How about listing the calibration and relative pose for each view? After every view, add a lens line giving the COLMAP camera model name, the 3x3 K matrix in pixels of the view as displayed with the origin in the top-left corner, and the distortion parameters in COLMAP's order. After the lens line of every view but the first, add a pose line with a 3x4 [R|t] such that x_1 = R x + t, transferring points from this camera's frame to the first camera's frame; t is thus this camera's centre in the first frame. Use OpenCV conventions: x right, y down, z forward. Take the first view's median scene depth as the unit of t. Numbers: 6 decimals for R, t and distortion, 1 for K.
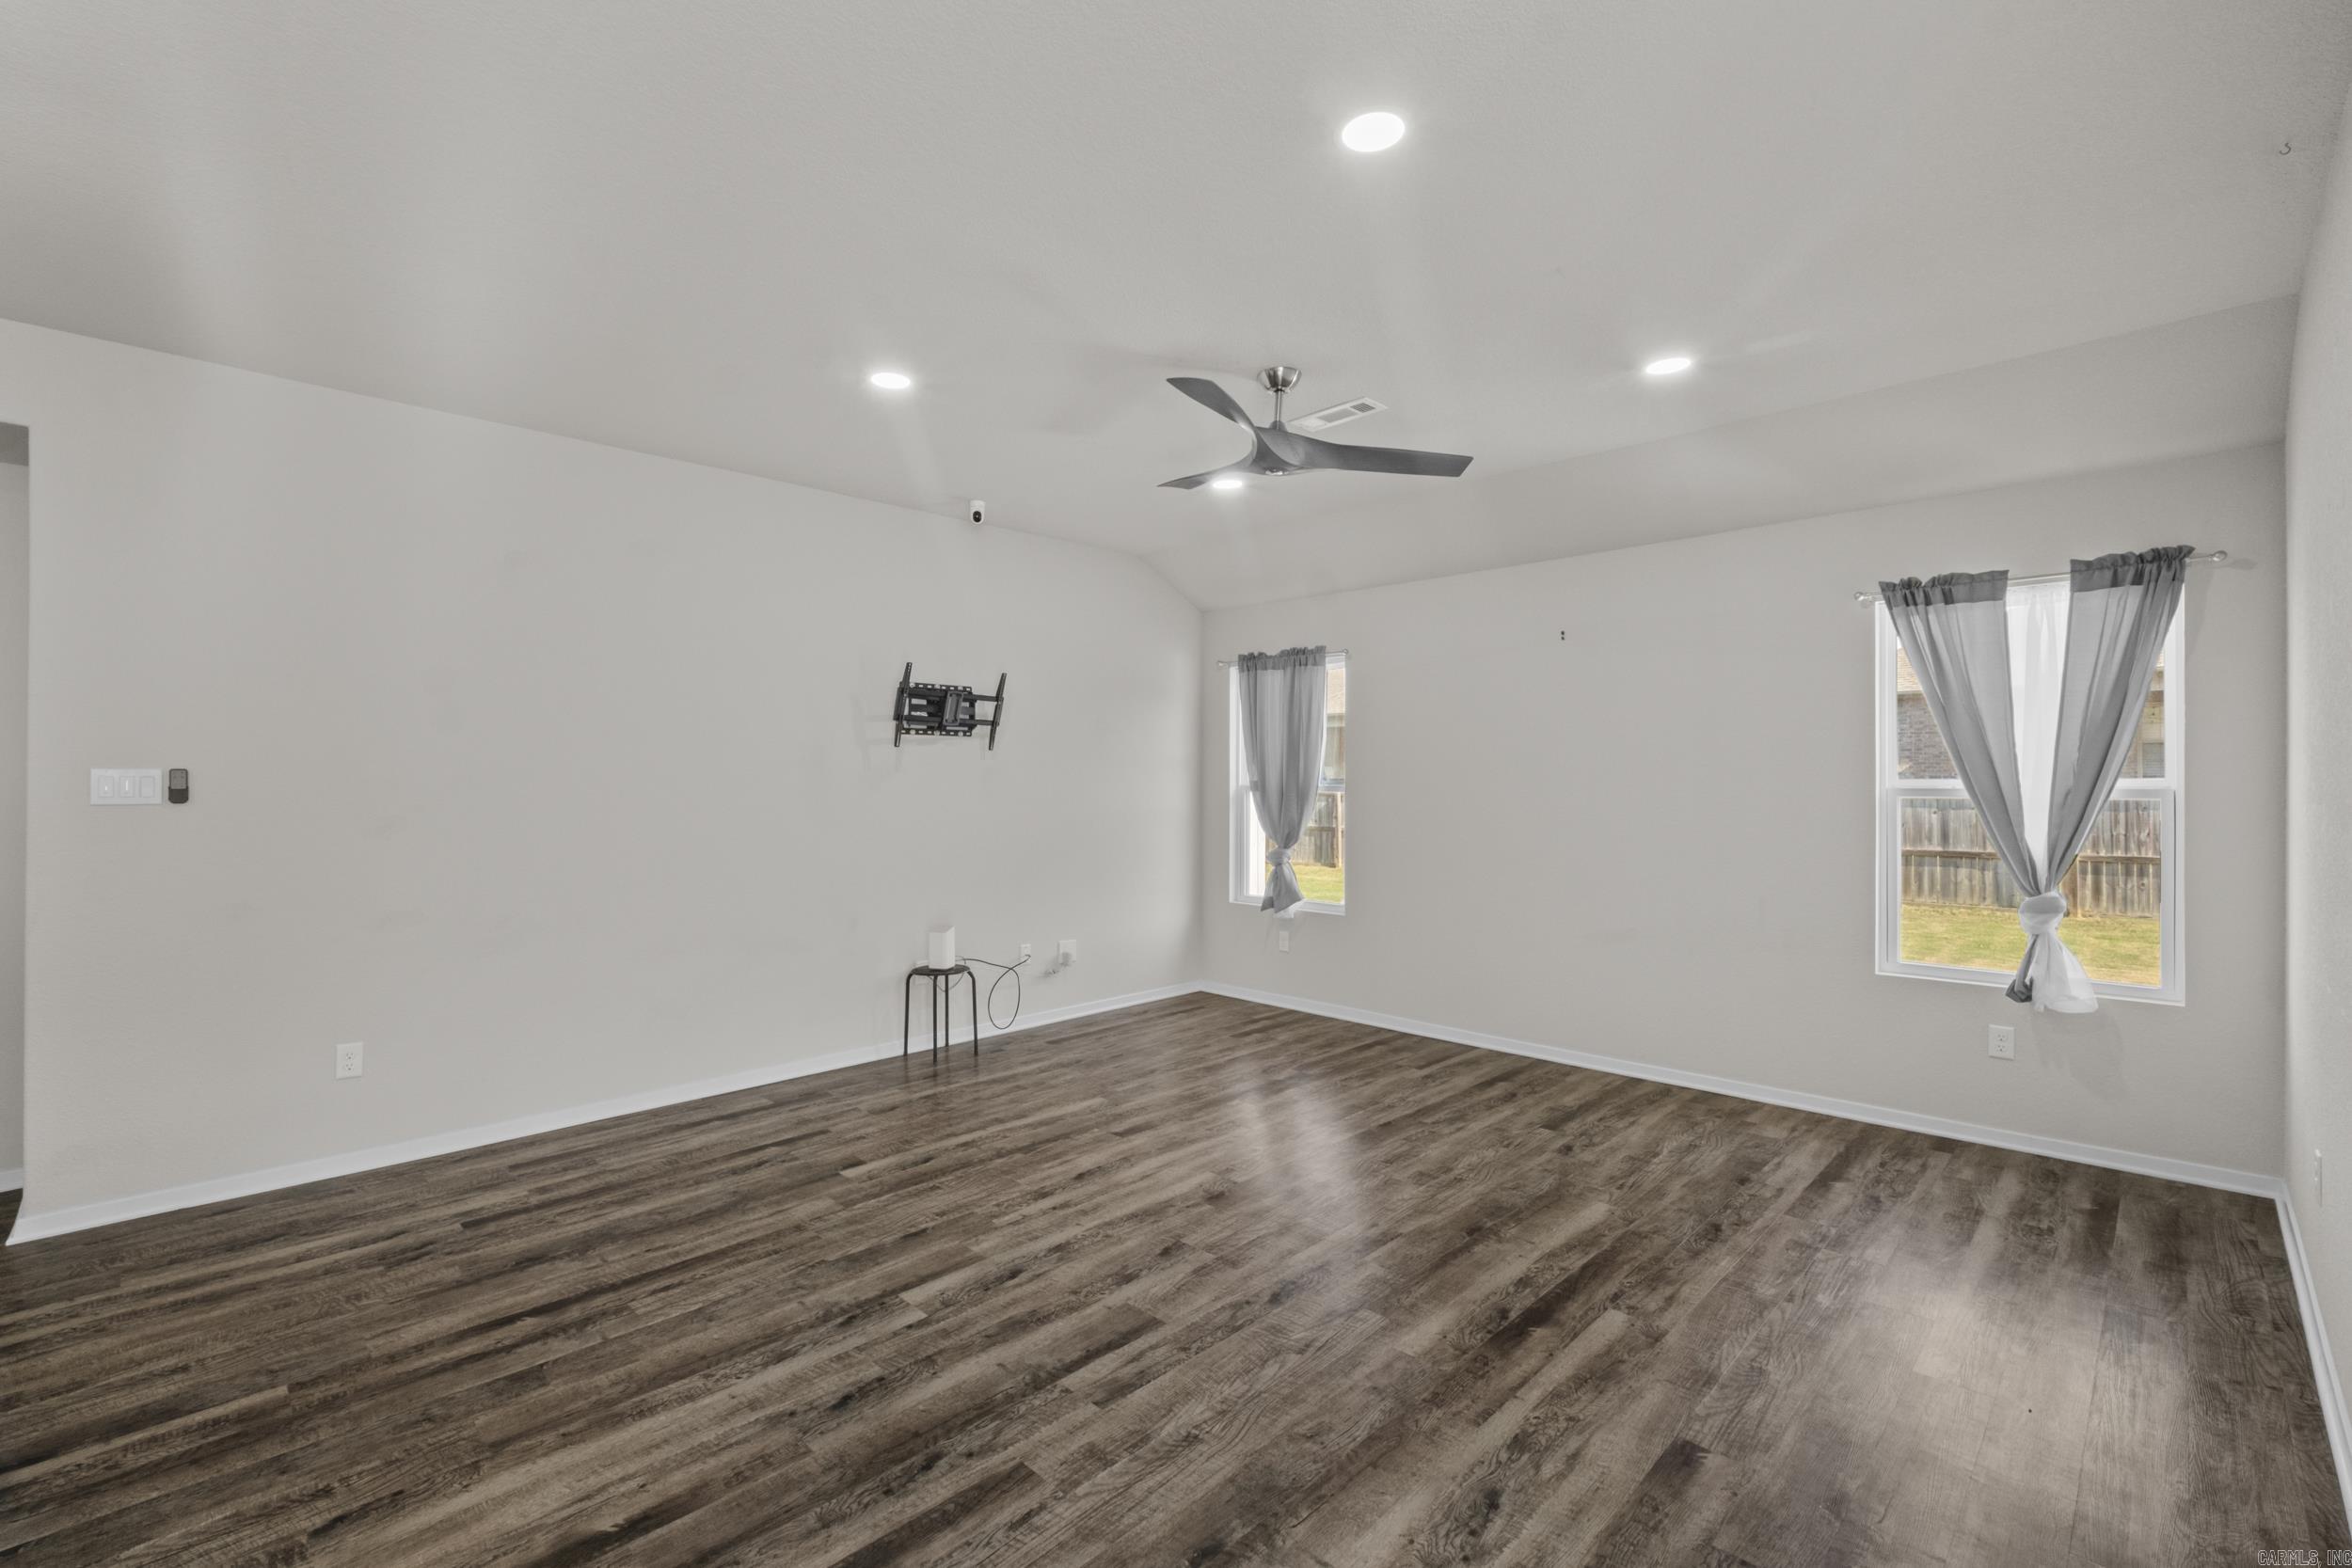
lens RADIAL K [[1023.7, 0, 1171.6], [0, 1023.7, 767.6], [0, 0, 1]] dist [-0.003822, -0.000732]
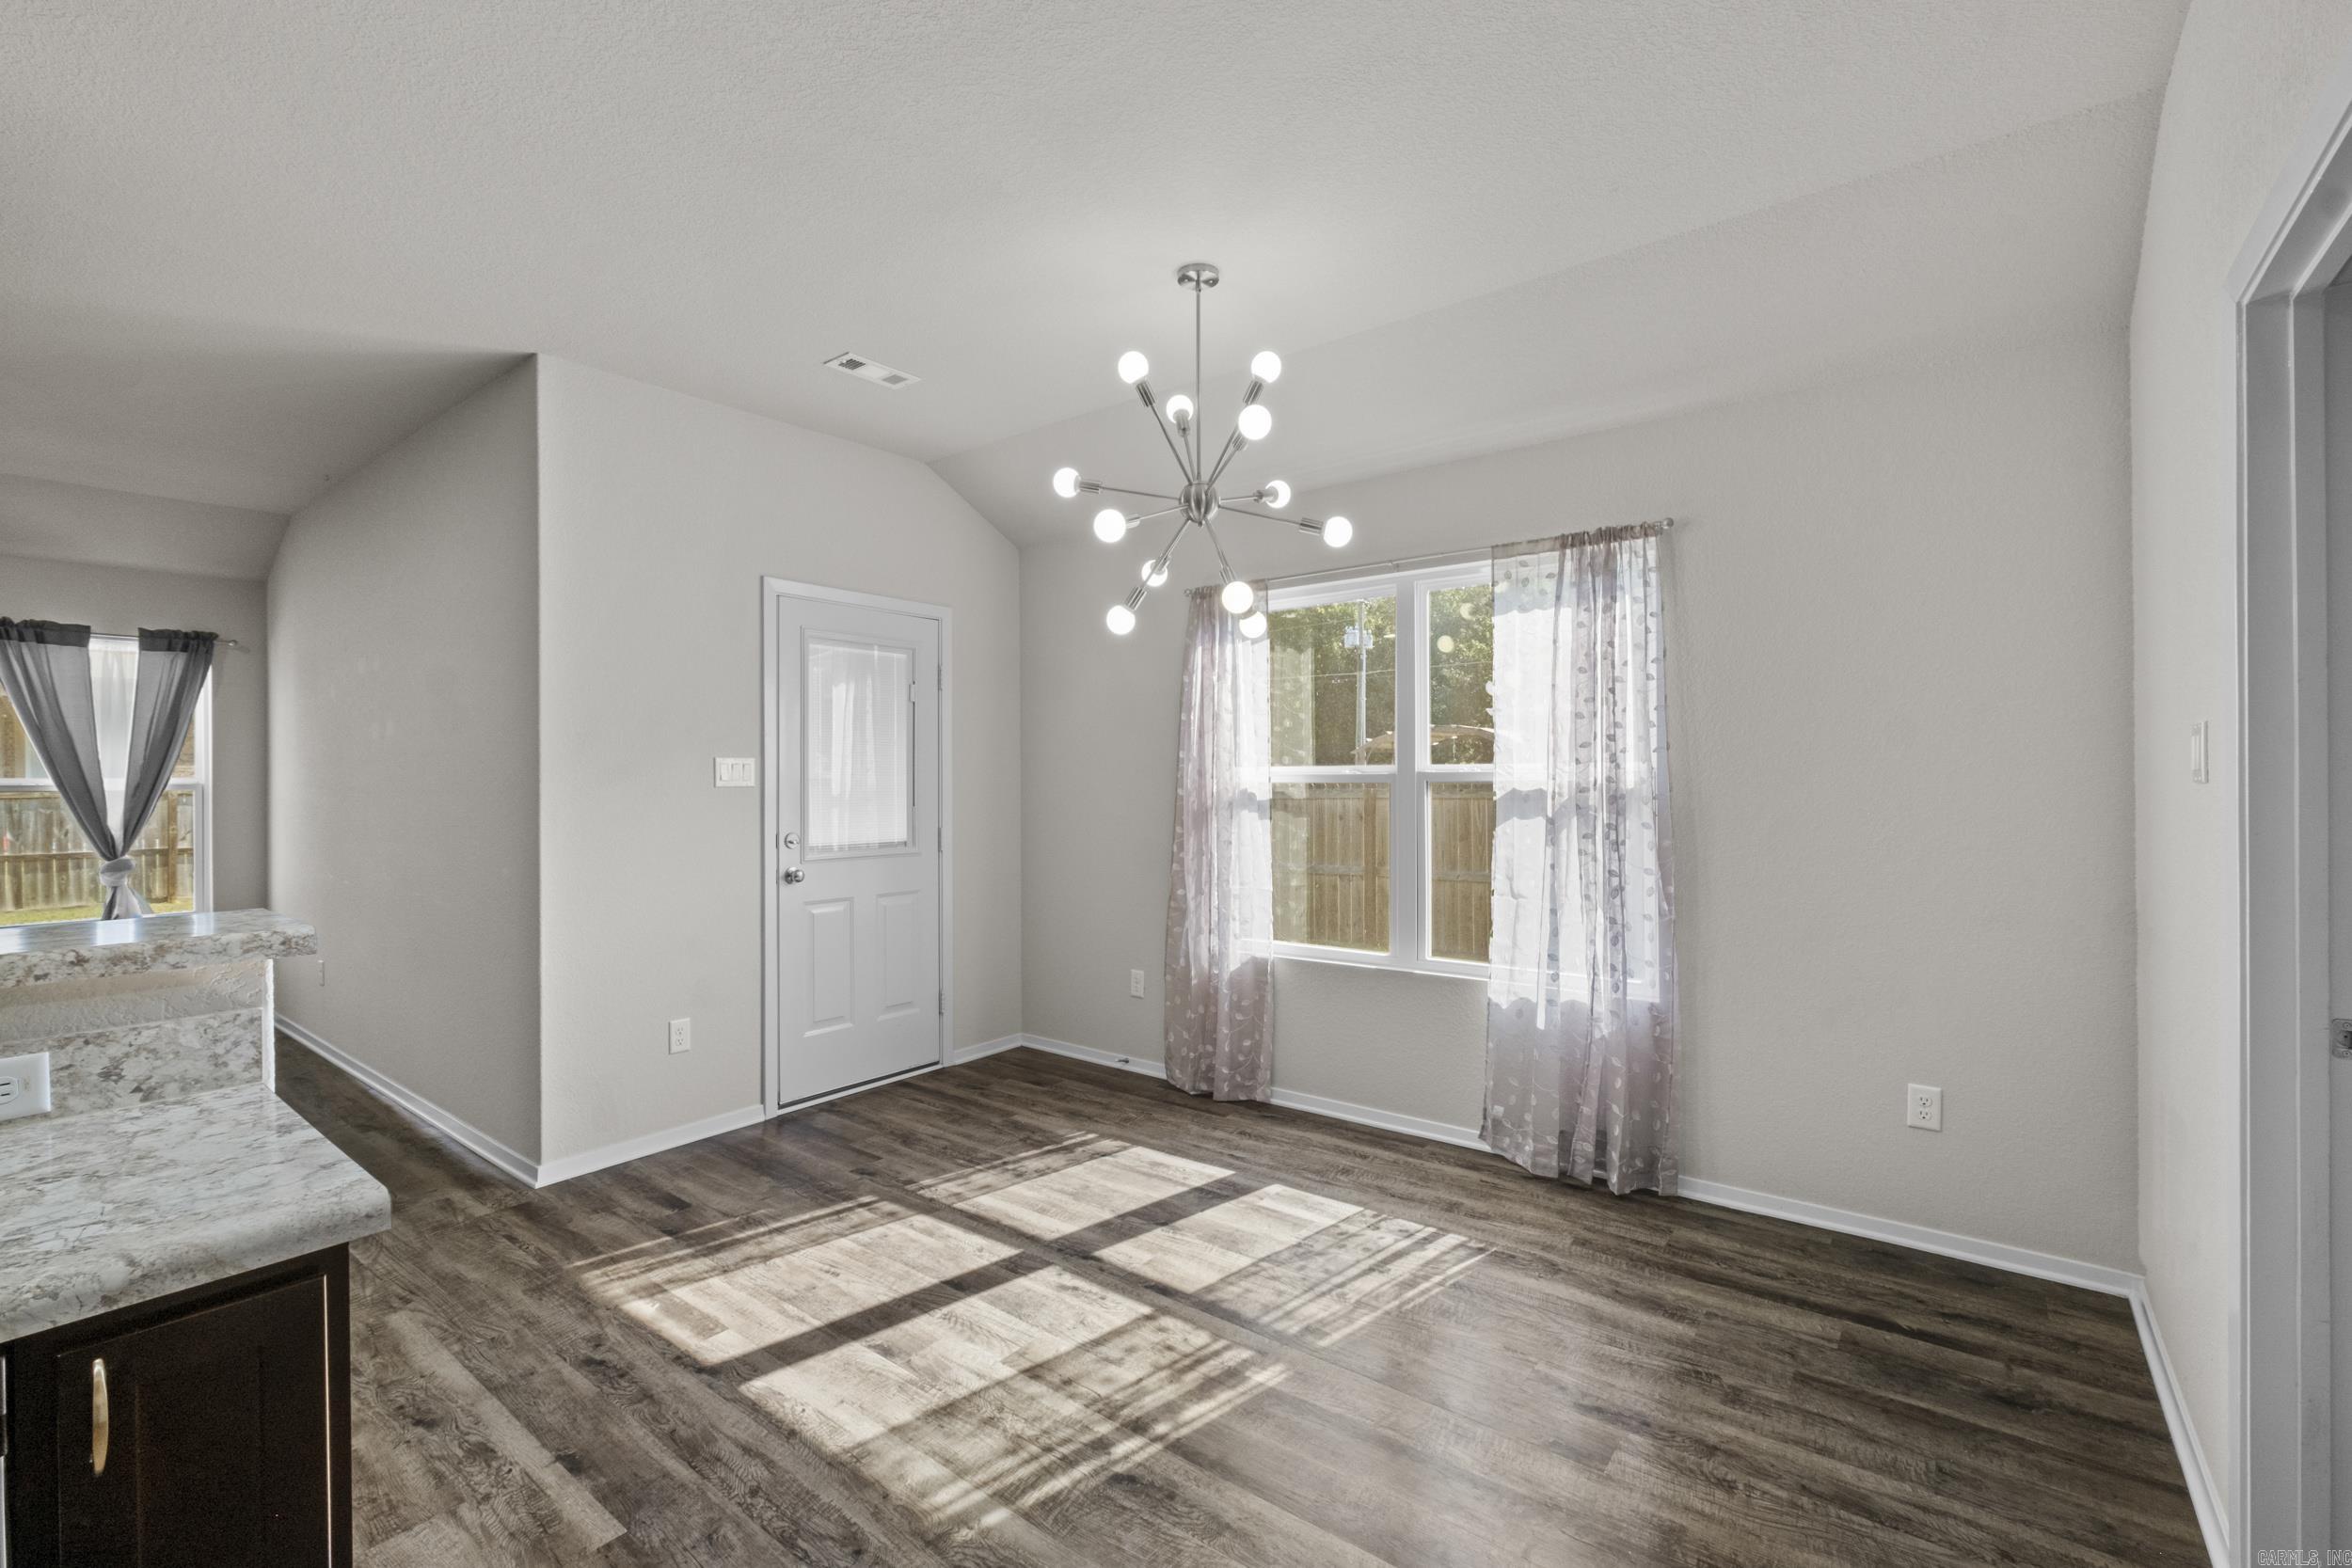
lens RADIAL K [[1028.7, 0, 1132.2], [0, 1028.7, 786.0], [0, 0, 1]] dist [0.000335, 0.000228]
pose [[-0.090027, -0.005711, 0.995923, -0.807360], [-0.004950, 0.999974, 0.005287, 0.009501], [-0.995927, -0.004454, -0.090053, -0.321829]]
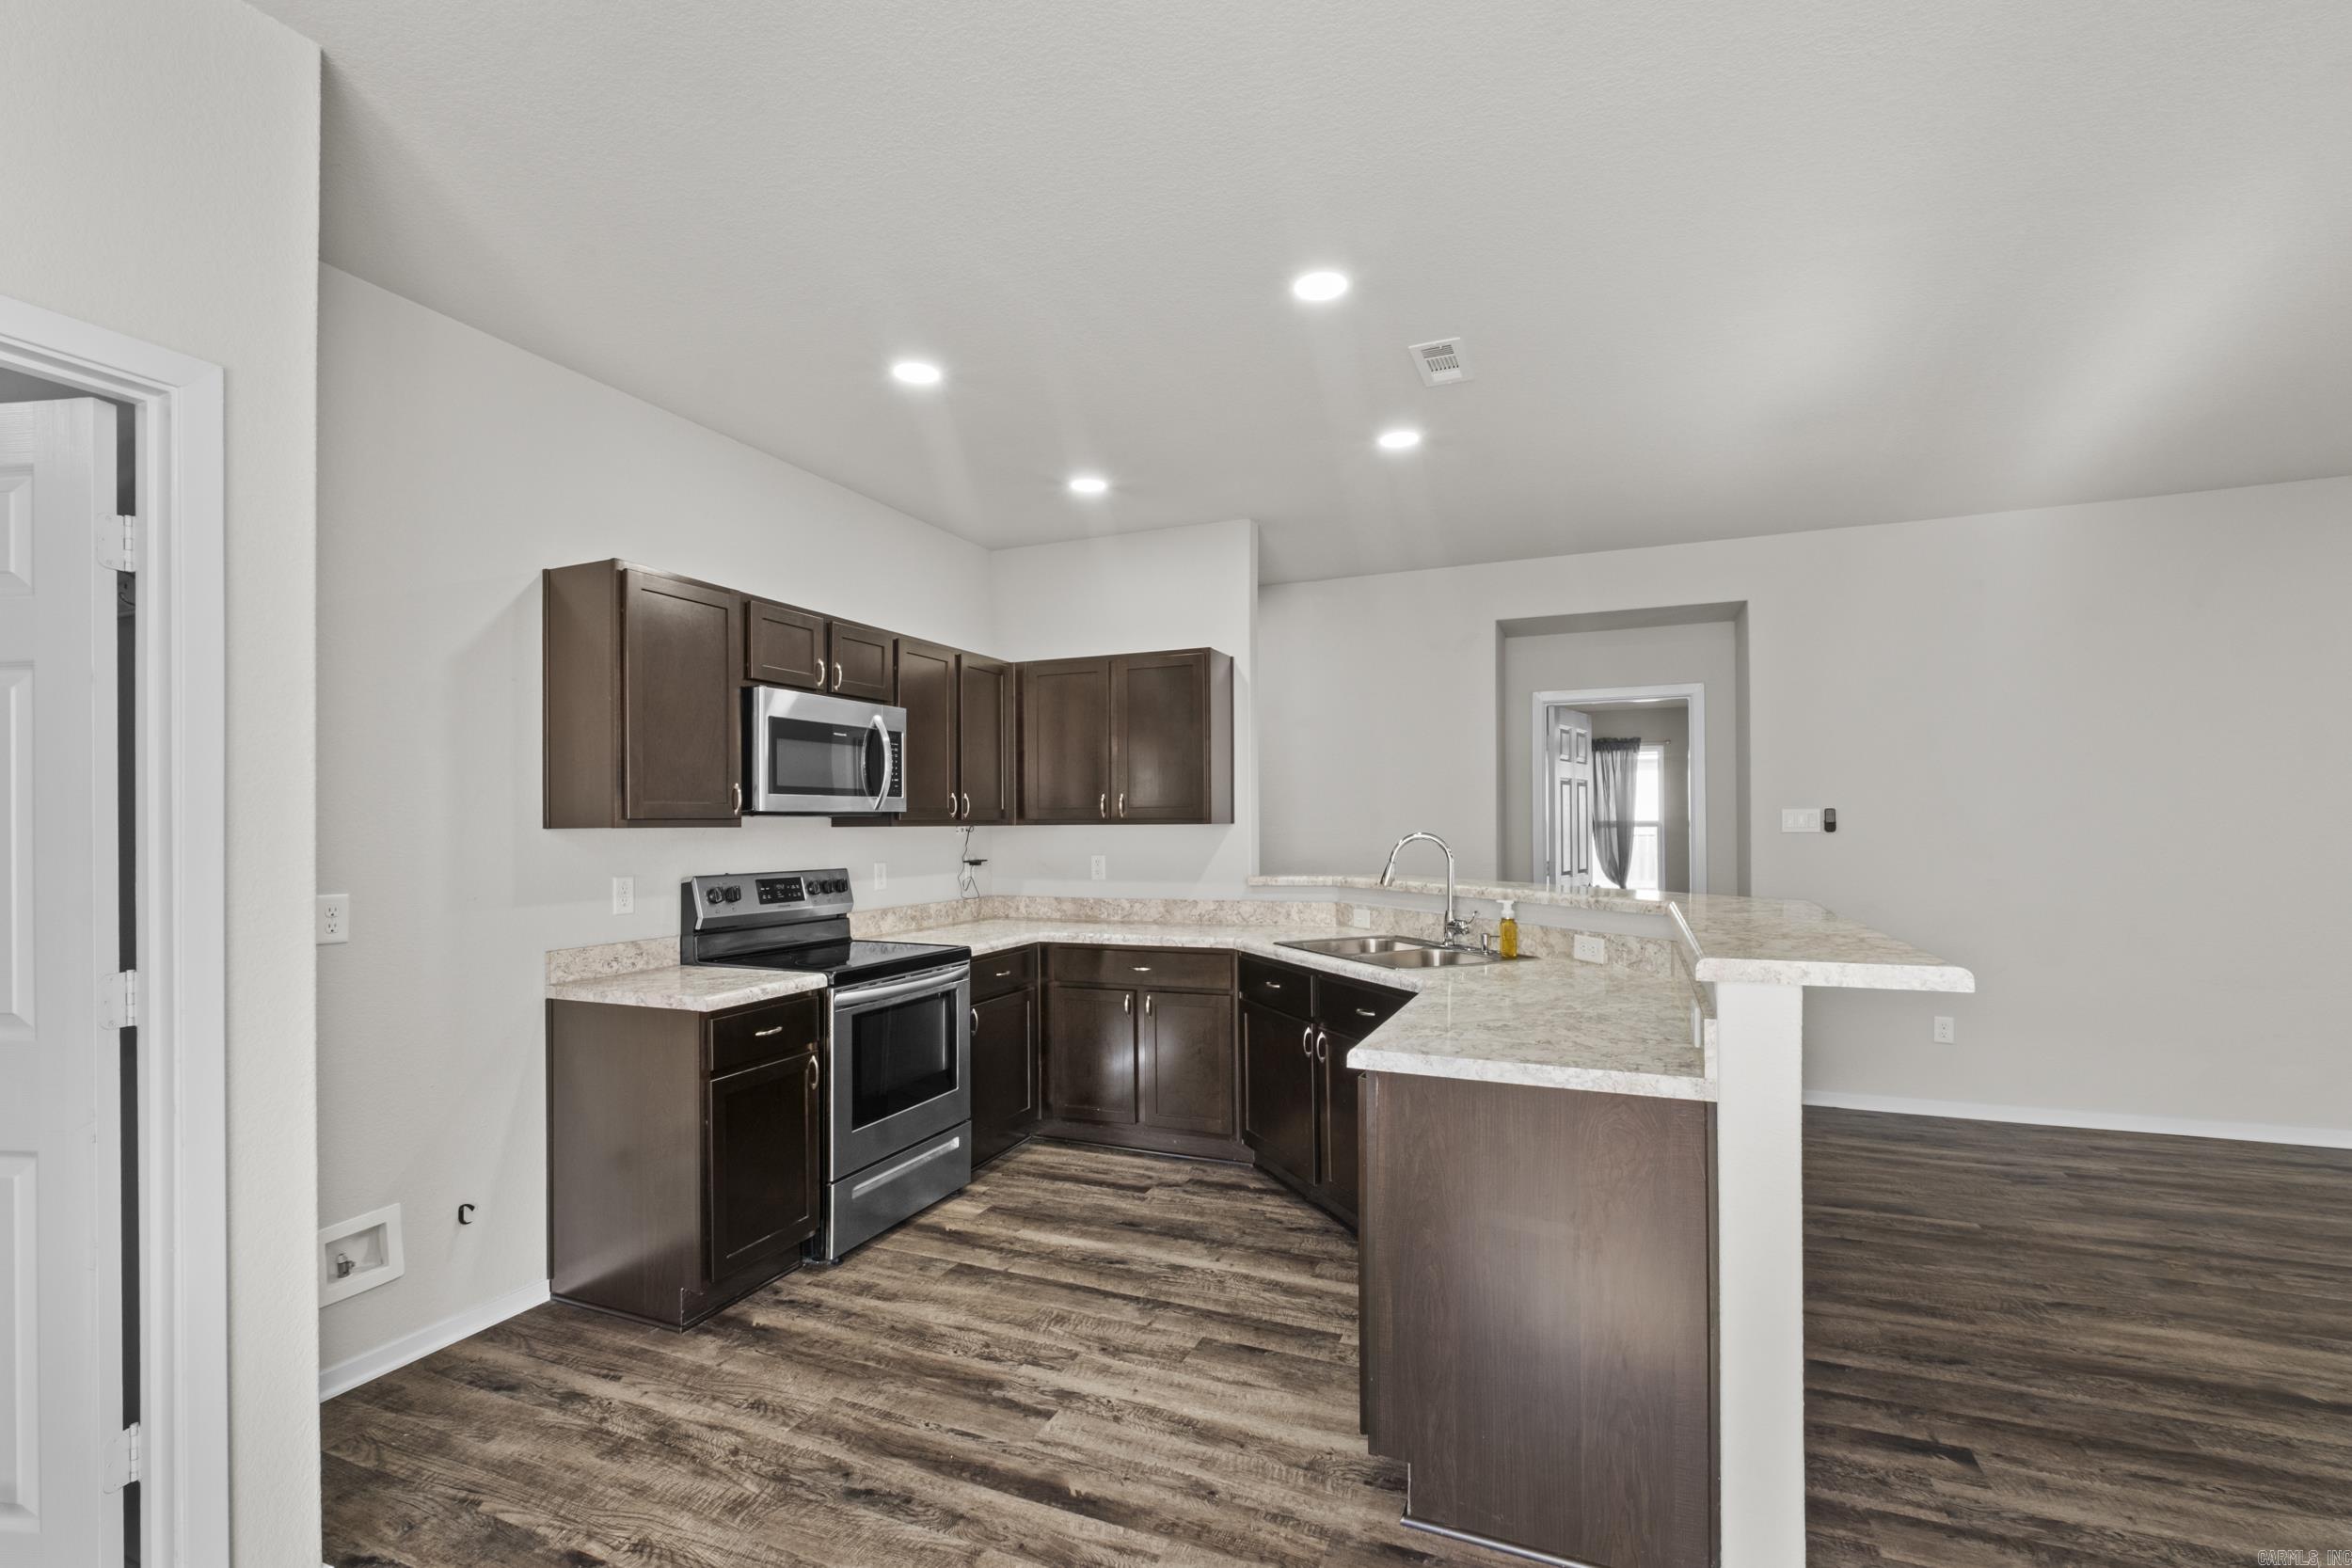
lens RADIAL K [[1048.1, 0, 1169.3], [0, 1048.1, 790.2], [0, 0, 1]] dist [0.000214, 0.000585]
pose [[0.375513, -0.036629, -0.926093, 0.084050], [0.021842, 0.999291, -0.030667, 0.001175], [0.926560, -0.008712, 0.376046, -0.458409]]
